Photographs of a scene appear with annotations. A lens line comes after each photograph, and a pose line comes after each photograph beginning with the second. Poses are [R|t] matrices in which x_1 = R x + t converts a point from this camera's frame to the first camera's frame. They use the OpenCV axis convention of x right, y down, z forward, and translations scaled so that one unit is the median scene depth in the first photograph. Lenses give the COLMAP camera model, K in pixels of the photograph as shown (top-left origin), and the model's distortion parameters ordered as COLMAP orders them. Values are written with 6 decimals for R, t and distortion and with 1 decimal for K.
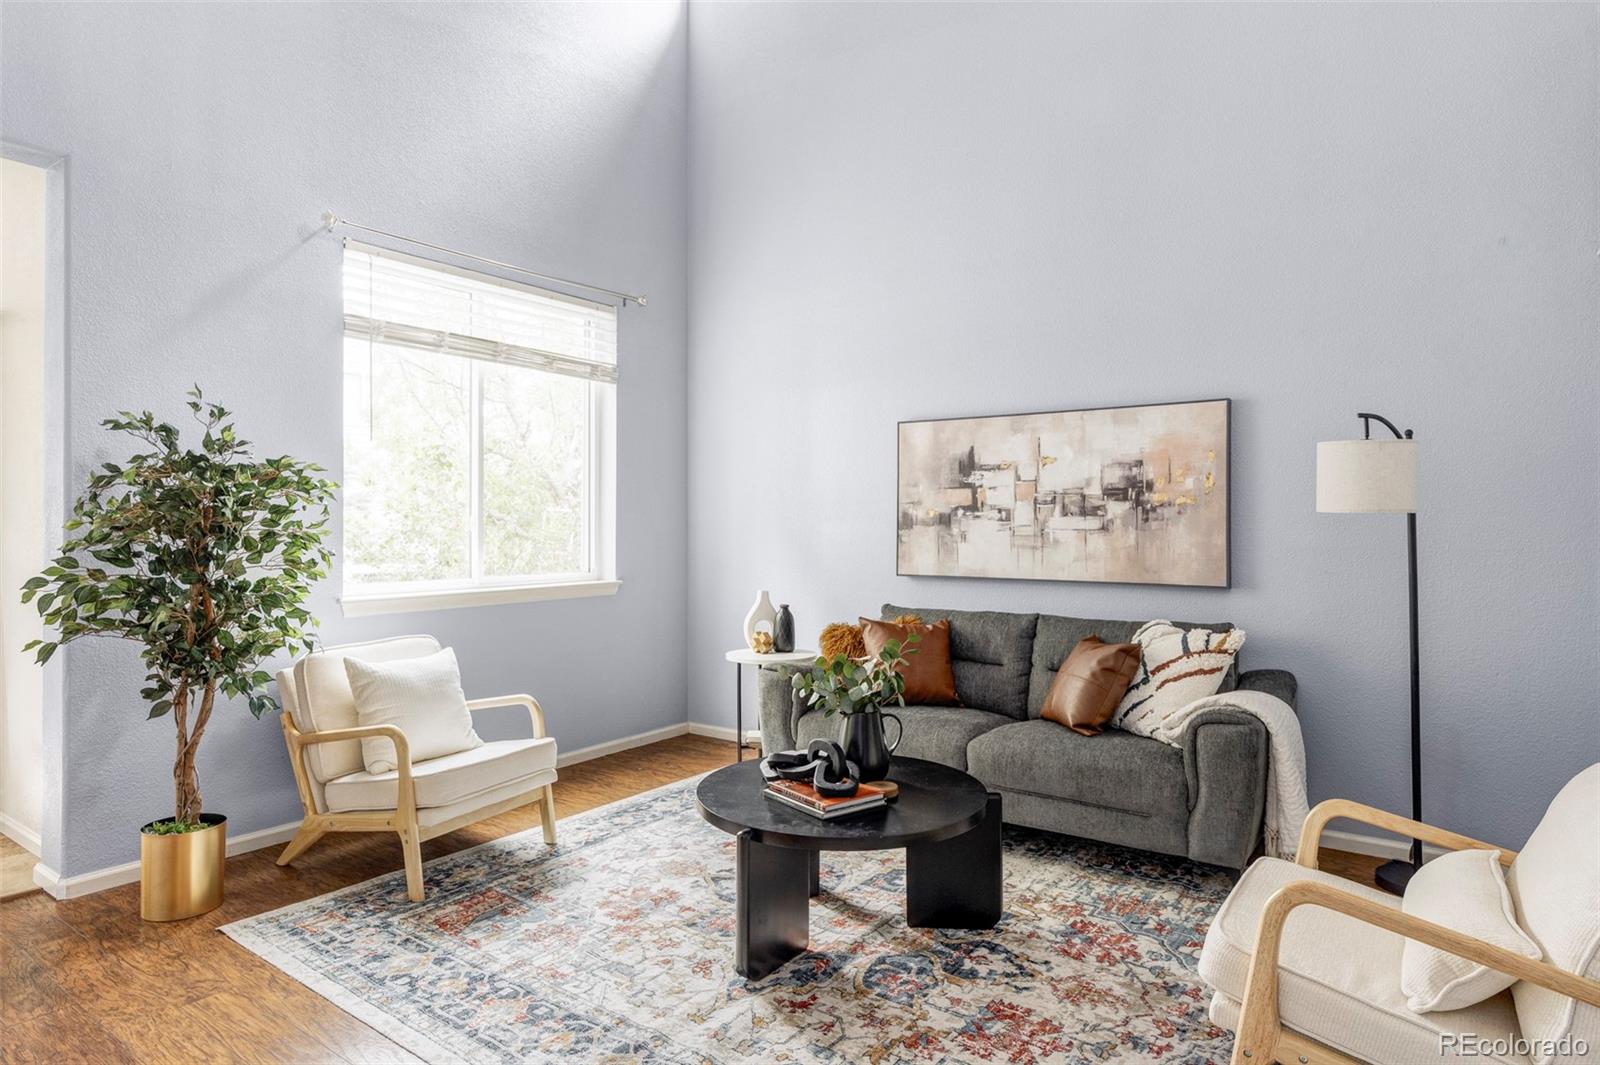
lens RADIAL K [[912.7, 0, 794.4], [0, 912.7, 532.1], [0, 0, 1]] dist [-0.001761, 0.000965]
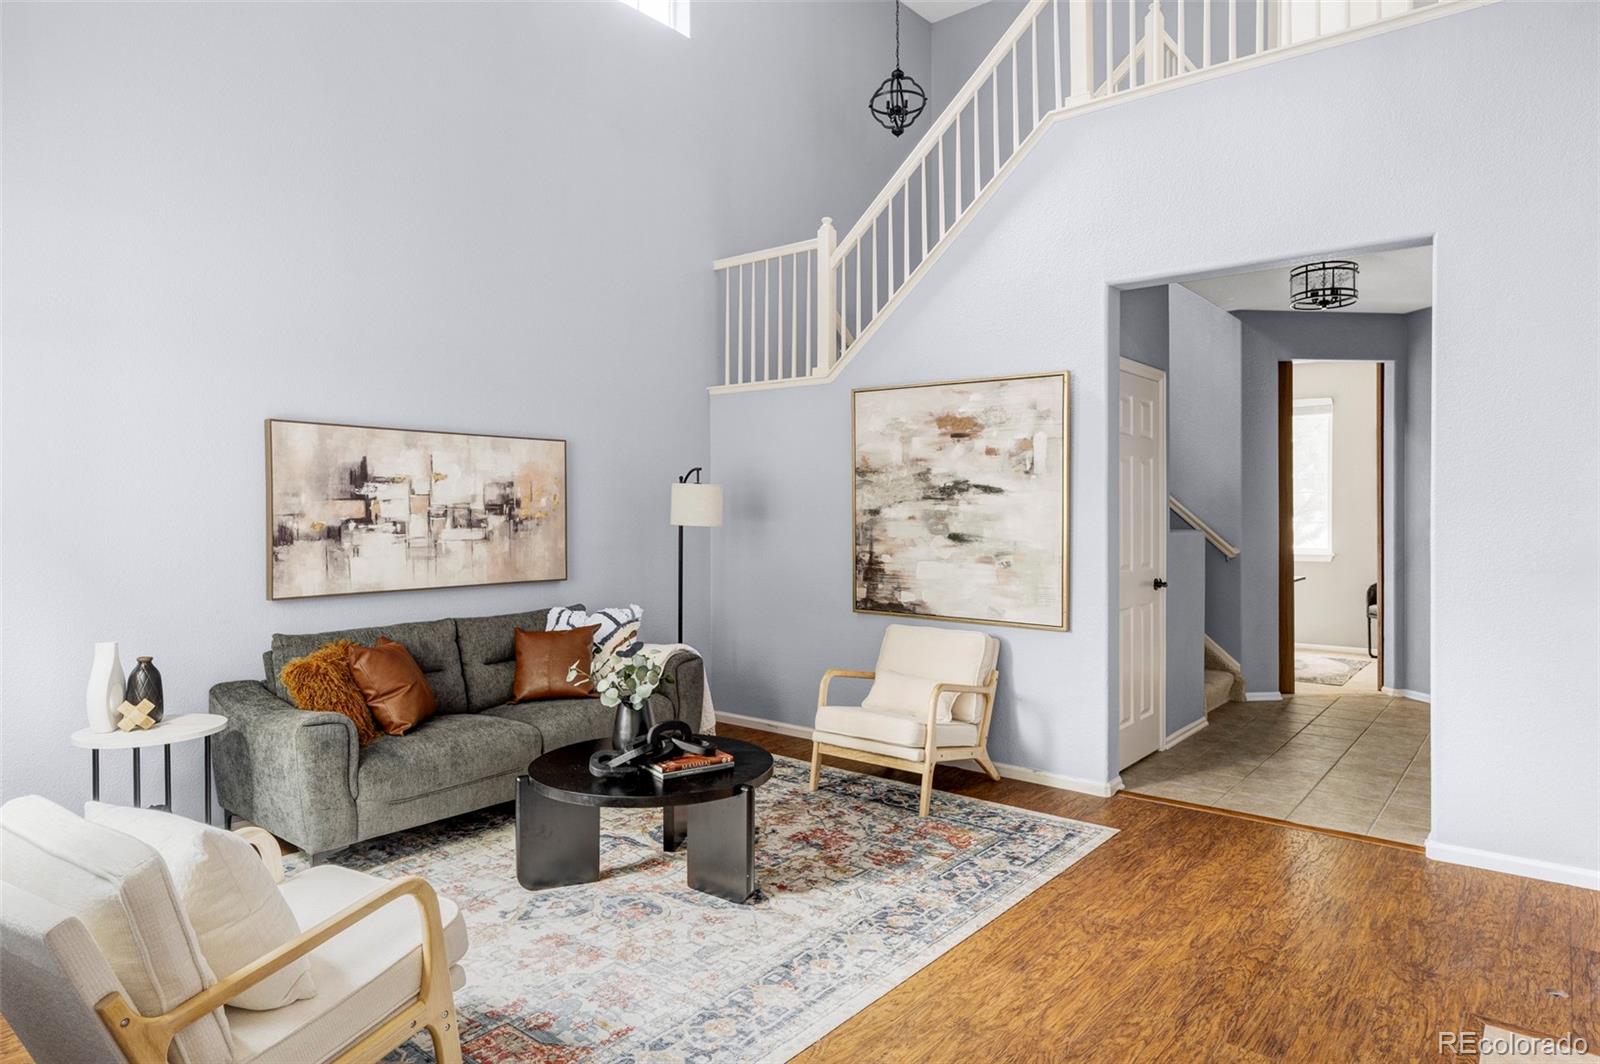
lens RADIAL K [[956.1, 0, 799.7], [0, 956.1, 519.5], [0, 0, 1]] dist [0.000354, 0.000216]
pose [[0.049797, -0.006568, 0.998738, -0.850409], [0.014302, 0.999881, 0.005863, -0.029131], [-0.998657, 0.013992, 0.049885, 0.527825]]
